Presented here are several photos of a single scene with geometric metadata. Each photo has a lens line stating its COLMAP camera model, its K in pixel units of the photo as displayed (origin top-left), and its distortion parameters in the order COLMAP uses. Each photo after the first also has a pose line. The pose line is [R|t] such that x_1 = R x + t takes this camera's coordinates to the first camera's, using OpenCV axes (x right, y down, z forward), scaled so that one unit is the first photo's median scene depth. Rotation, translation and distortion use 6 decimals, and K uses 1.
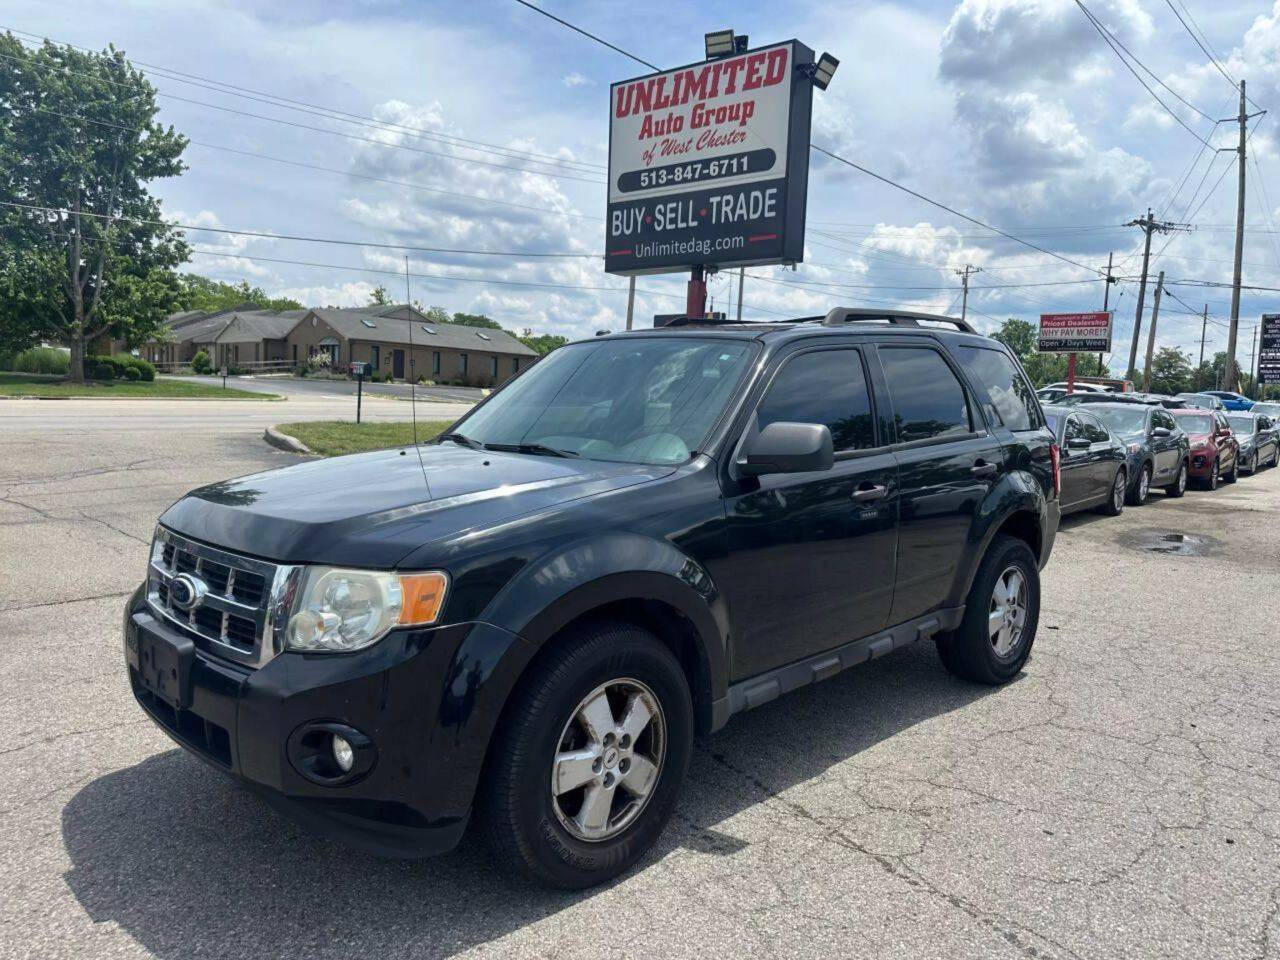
lens RADIAL K [[937.5, 0, 643.0], [0, 937.5, 486.2], [0, 0, 1]] dist [0.006221, -0.014710]
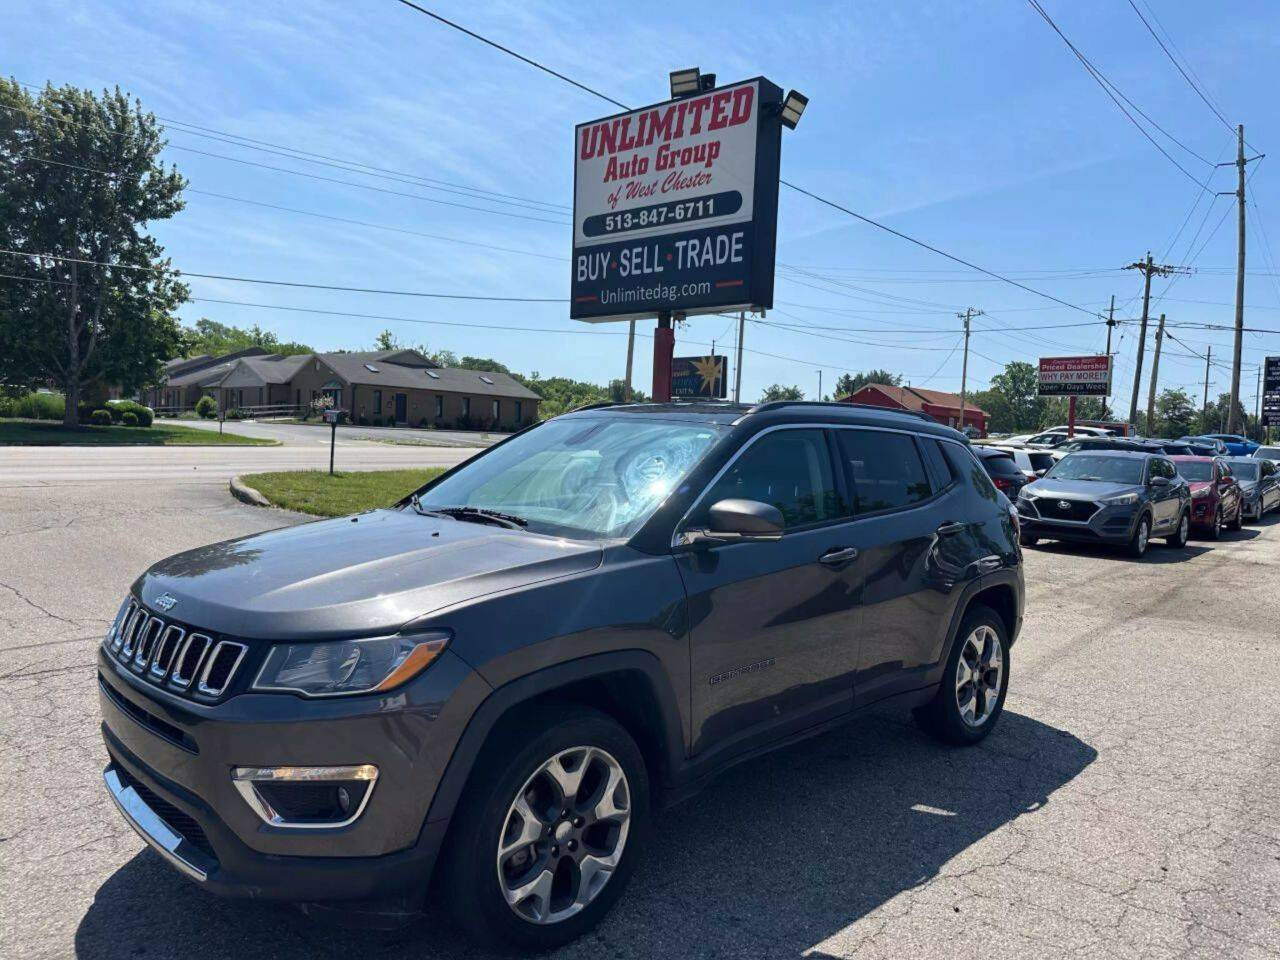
lens RADIAL K [[924.1, 0, 647.4], [0, 924.1, 493.8], [0, 0, 1]] dist [0.010003, -0.014390]
pose [[0.999964, -0.001259, -0.008374, 0.048650], [0.000974, 0.999420, -0.034053, -0.018756], [0.008412, 0.034044, 0.999385, 0.066023]]
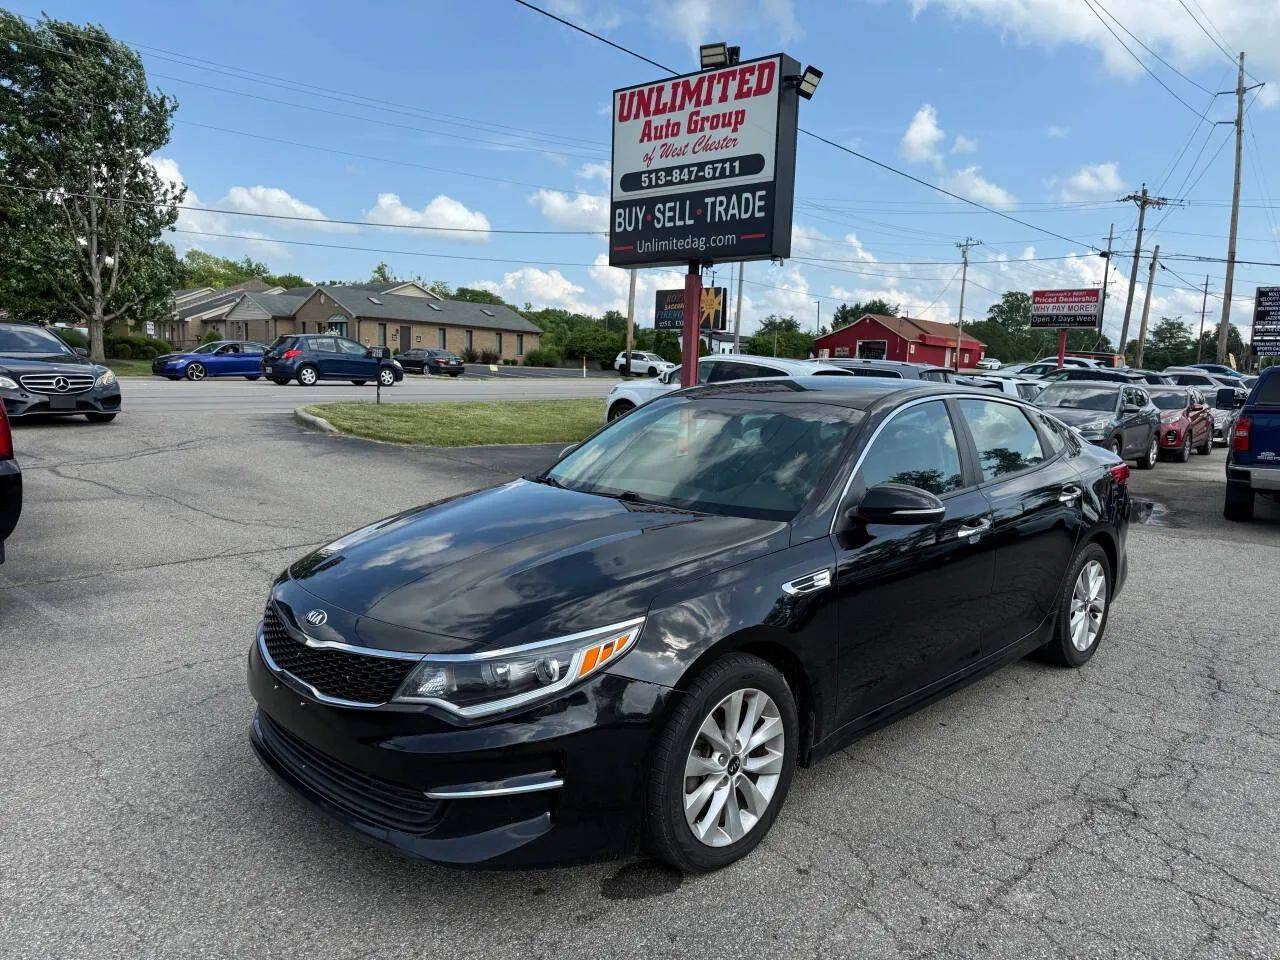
lens RADIAL K [[940.1, 0, 640.0], [0, 940.1, 495.7], [0, 0, 1]] dist [-0.002144, -0.007224]
pose [[0.999968, -0.004537, -0.006613, 0.001411], [0.004796, 0.999204, 0.039597, -0.005098], [0.006428, -0.039628, 0.999194, -0.103925]]
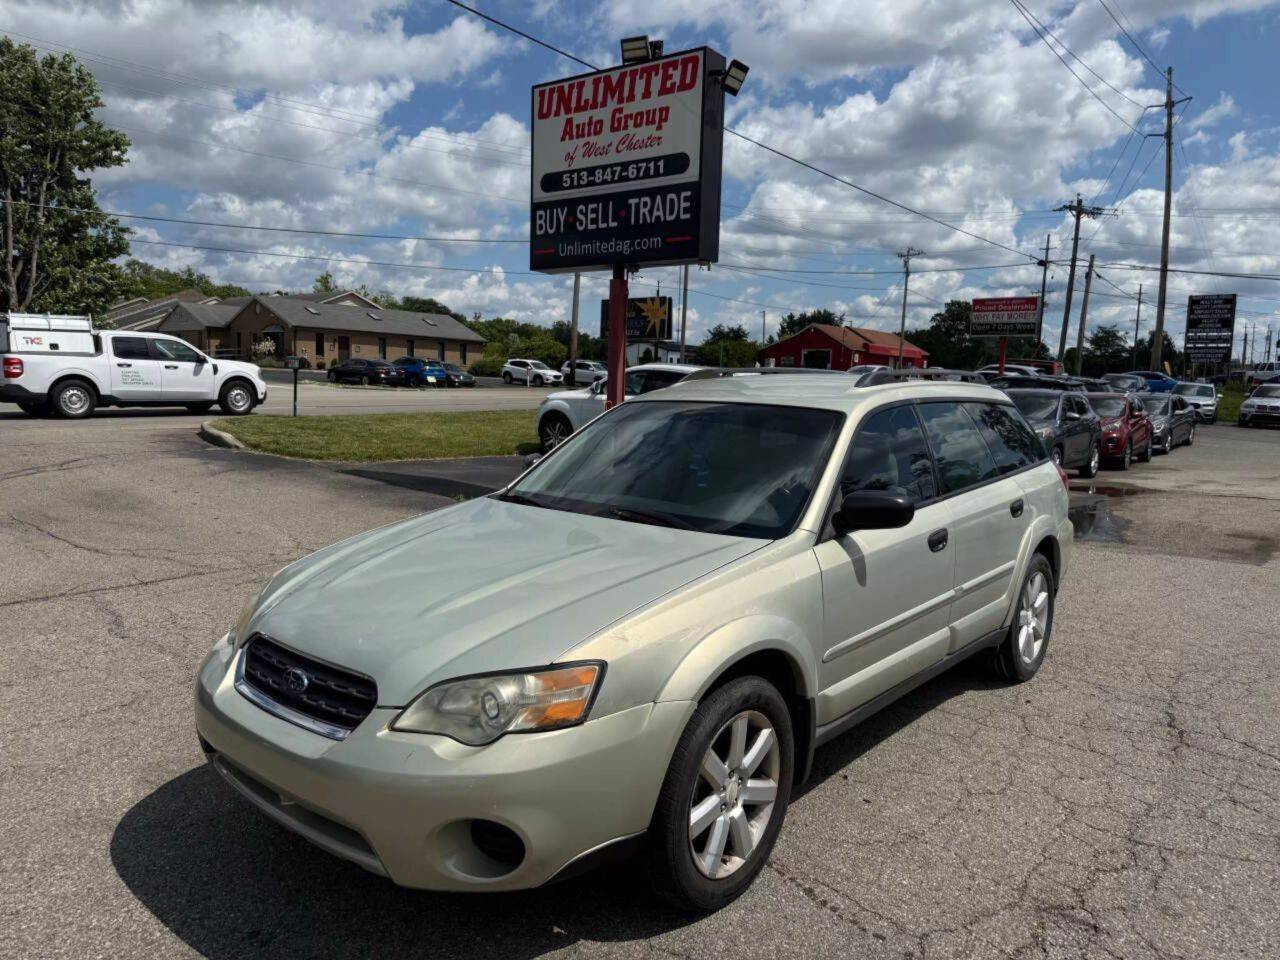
lens RADIAL K [[935.3, 0, 638.9], [0, 935.3, 483.6], [0, 0, 1]] dist [0.000512, -0.008338]
pose [[0.999016, -0.014888, 0.041767, 0.034123], [0.014136, 0.999734, 0.018236, -0.012220], [-0.042027, -0.017628, 0.998961, -0.034906]]
